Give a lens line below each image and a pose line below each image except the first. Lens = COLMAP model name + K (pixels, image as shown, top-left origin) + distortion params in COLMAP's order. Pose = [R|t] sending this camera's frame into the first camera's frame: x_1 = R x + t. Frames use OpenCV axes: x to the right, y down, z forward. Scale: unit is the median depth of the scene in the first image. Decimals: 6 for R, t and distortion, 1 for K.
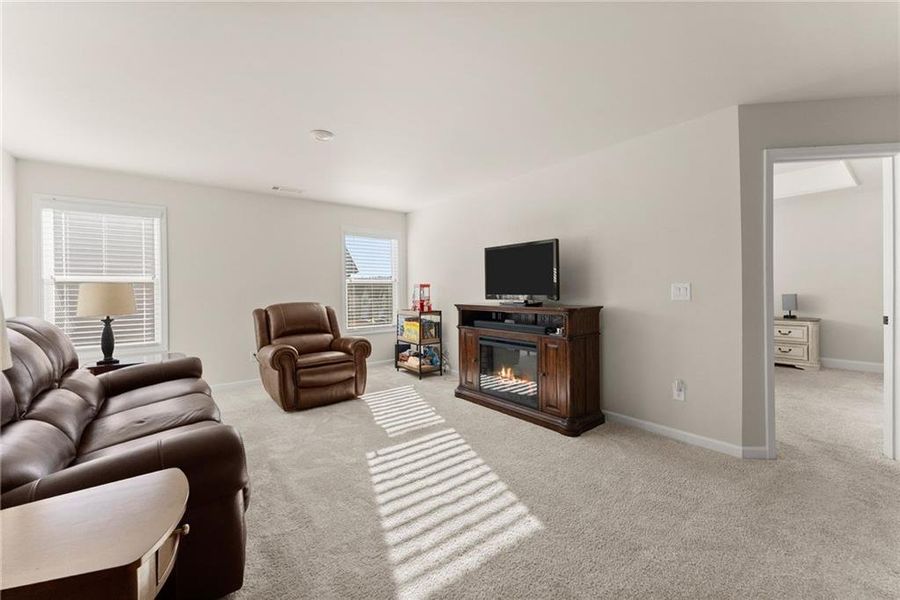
lens RADIAL K [[364.6, 0, 447.5], [0, 364.6, 291.8], [0, 0, 1]] dist [0.000701, -0.000015]
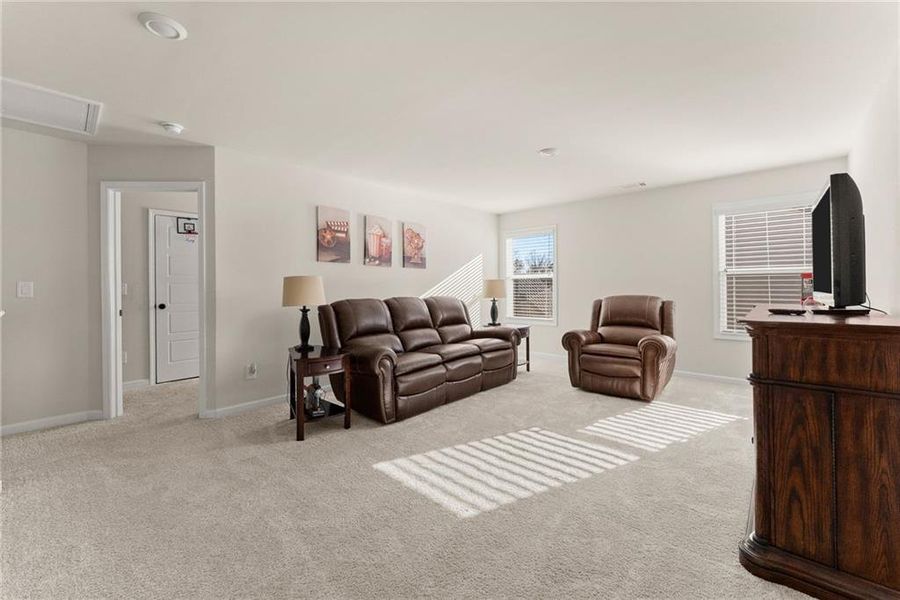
lens RADIAL K [[363.0, 0, 447.0], [0, 363.0, 295.1], [0, 0, 1]] dist [-0.000517, -0.000014]
pose [[0.156551, 0.029866, -0.987218, 0.684589], [0.001093, 0.999537, 0.030412, -0.003277], [0.987669, -0.005840, 0.156446, 0.446762]]
